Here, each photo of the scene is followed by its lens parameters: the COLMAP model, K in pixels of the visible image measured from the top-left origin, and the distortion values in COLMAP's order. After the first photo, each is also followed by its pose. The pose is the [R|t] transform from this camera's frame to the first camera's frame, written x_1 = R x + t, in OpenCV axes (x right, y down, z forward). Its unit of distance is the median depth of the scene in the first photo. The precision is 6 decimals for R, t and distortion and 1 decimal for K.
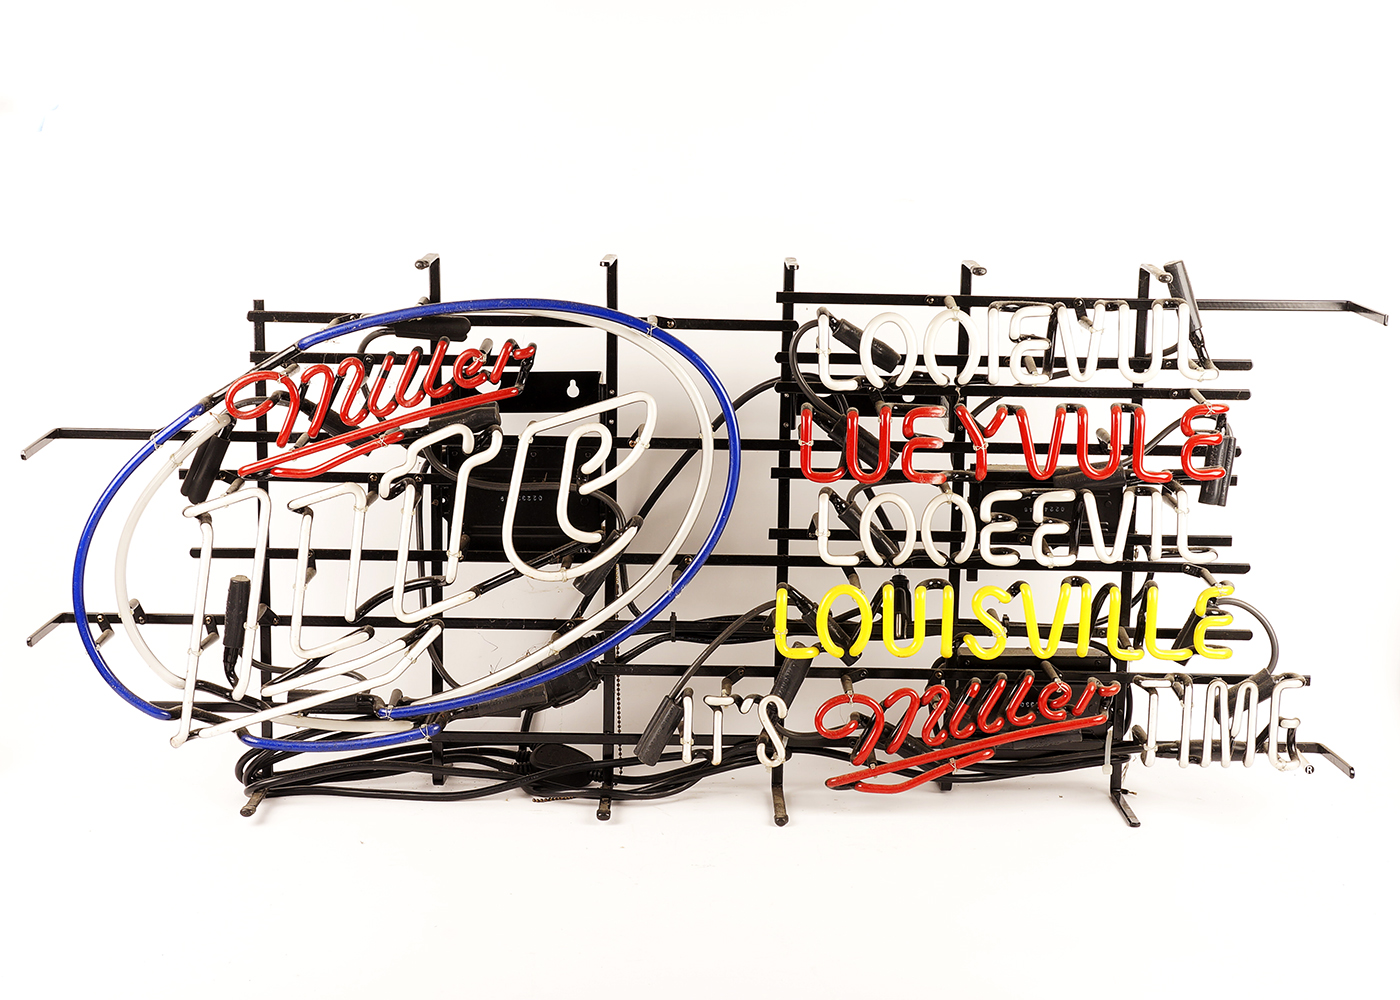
lens RADIAL K [[1931.5, 0, 700.0], [0, 1931.5, 500.0], [0, 0, 1]] dist [-0.005801, 0.023037]
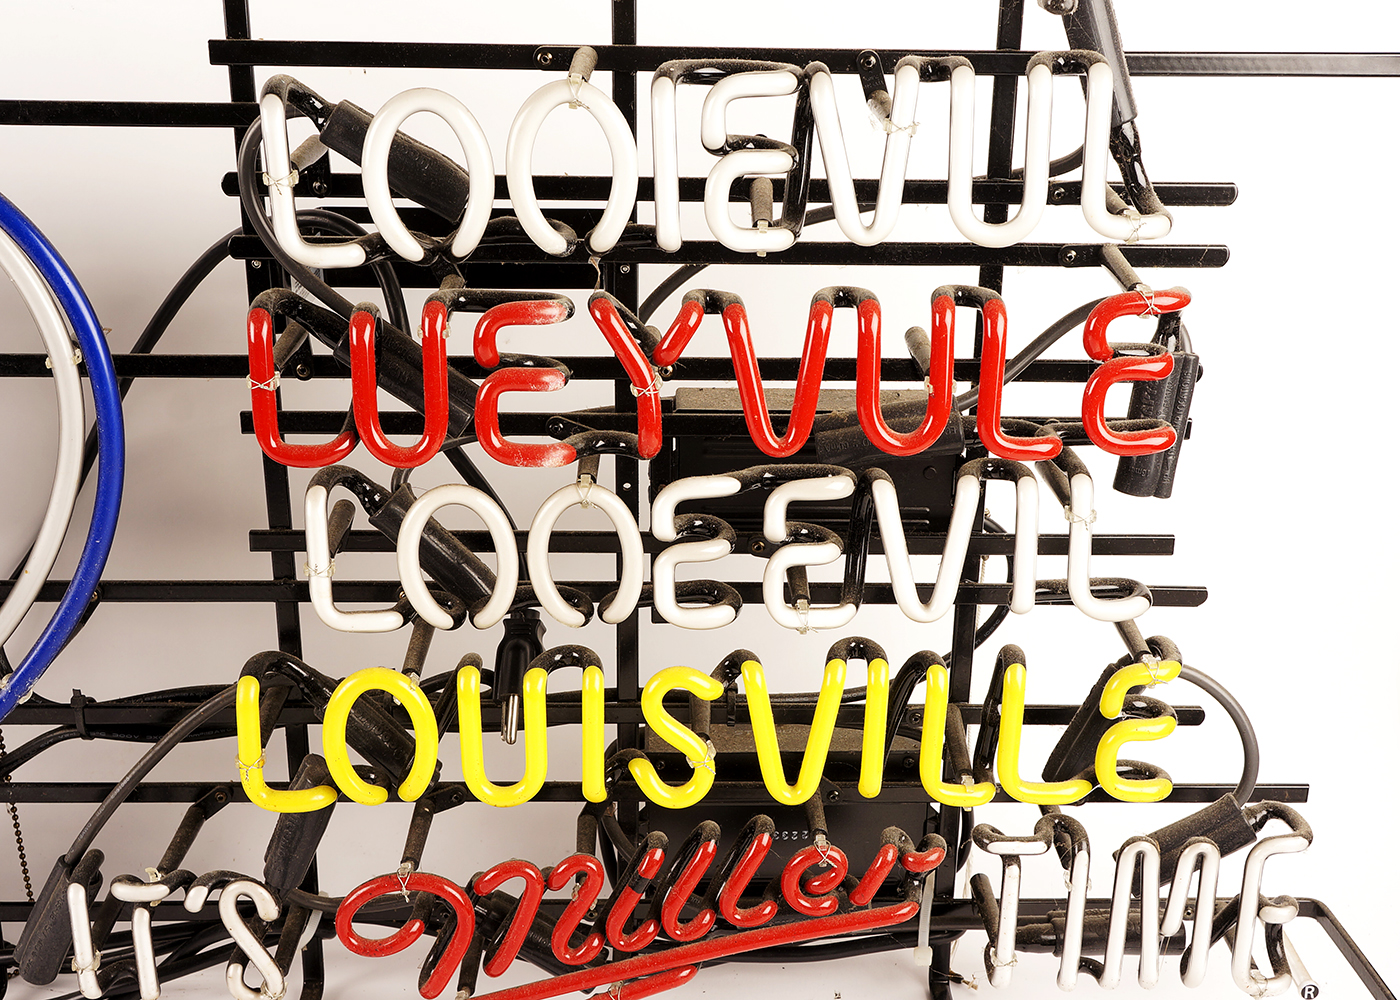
lens RADIAL K [[1753.4, 0, 700.0], [0, 1753.4, 500.0], [0, 0, 1]] dist [-0.008681, 0.021771]
pose [[0.998749, -0.015573, 0.047520, 0.135836], [0.007368, 0.985729, 0.168180, -0.069589], [-0.049461, -0.167620, 0.984610, 0.580069]]
